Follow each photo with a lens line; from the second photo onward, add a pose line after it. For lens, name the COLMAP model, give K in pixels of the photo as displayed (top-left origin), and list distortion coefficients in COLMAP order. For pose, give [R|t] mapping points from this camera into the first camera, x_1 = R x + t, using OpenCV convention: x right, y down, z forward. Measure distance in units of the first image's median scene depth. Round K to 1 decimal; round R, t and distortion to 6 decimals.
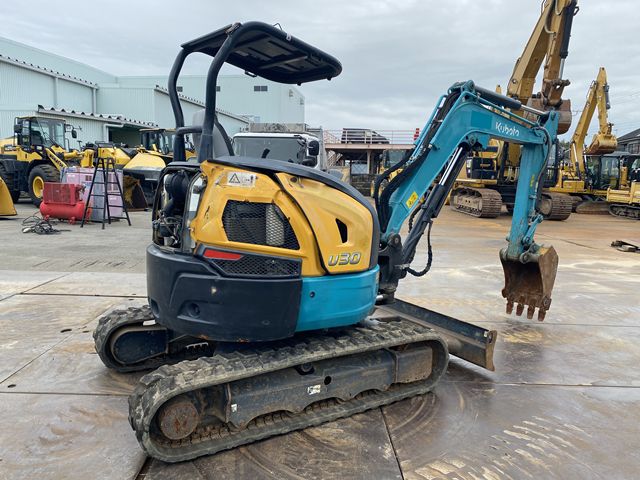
lens RADIAL K [[491.9, 0, 316.5], [0, 491.9, 243.8], [0, 0, 1]] dist [0.030954, -0.038380]
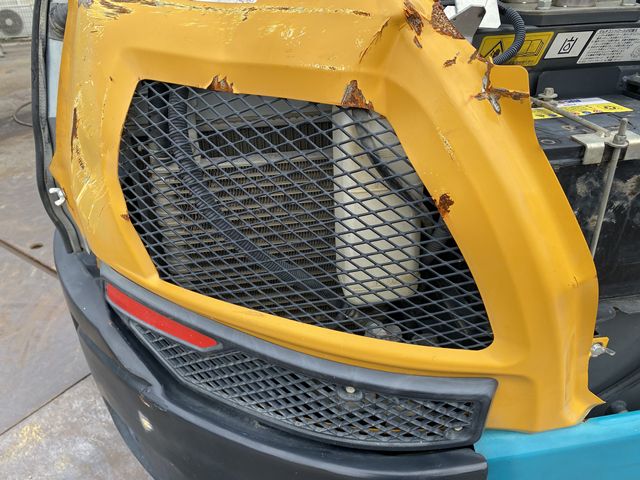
lens RADIAL K [[491.9, 0, 317.9], [0, 491.9, 244.1], [0, 0, 1]] dist [0.030954, -0.038380]
pose [[0.930330, 0.128955, -0.343301, -0.035276], [0.006083, 0.930579, 0.366040, -0.097112], [0.366672, -0.342627, 0.864962, 0.806156]]
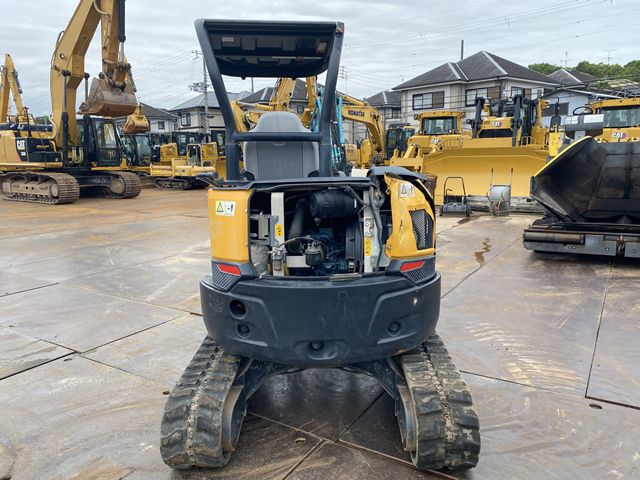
lens RADIAL K [[491.9, 0, 317.7], [0, 491.9, 240.0], [0, 0, 1]] dist [0.030954, -0.038380]
pose [[0.542120, -0.181958, 0.820364, -1.090719], [0.147252, 0.981738, 0.120443, -0.174951], [-0.827298, 0.055506, 0.559014, 0.573929]]
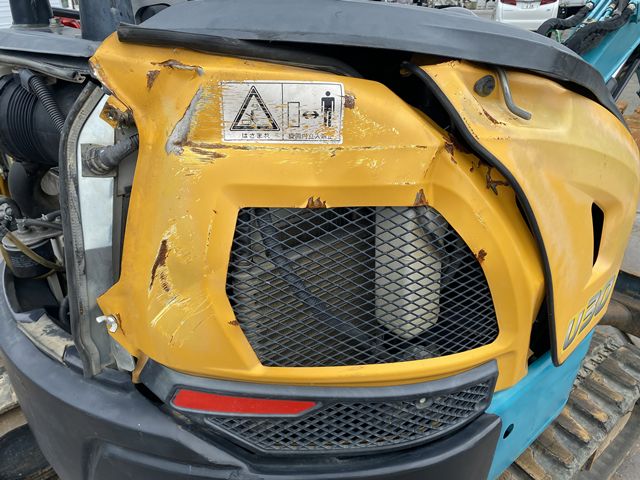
lens RADIAL K [[491.9, 0, 318.9], [0, 491.9, 243.4], [0, 0, 1]] dist [0.030954, -0.038380]
pose [[0.989065, -0.105818, 0.102732, -0.162787], [0.067715, 0.944632, 0.321070, -0.143175], [-0.131019, -0.310602, 0.941467, 0.740156]]
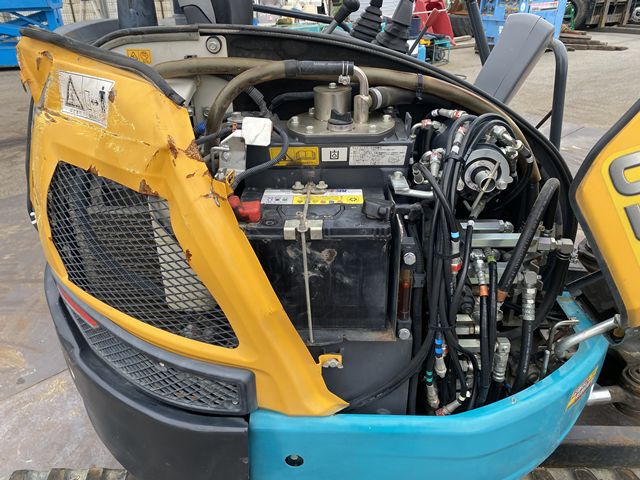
lens RADIAL K [[491.9, 0, 322.4], [0, 491.9, 234.2], [0, 0, 1]] dist [0.030954, -0.038380]
pose [[0.838679, 0.206442, -0.503983, 0.146544], [-0.033767, 0.943305, 0.330207, -0.154585], [0.543578, -0.259919, 0.798101, 0.790465]]
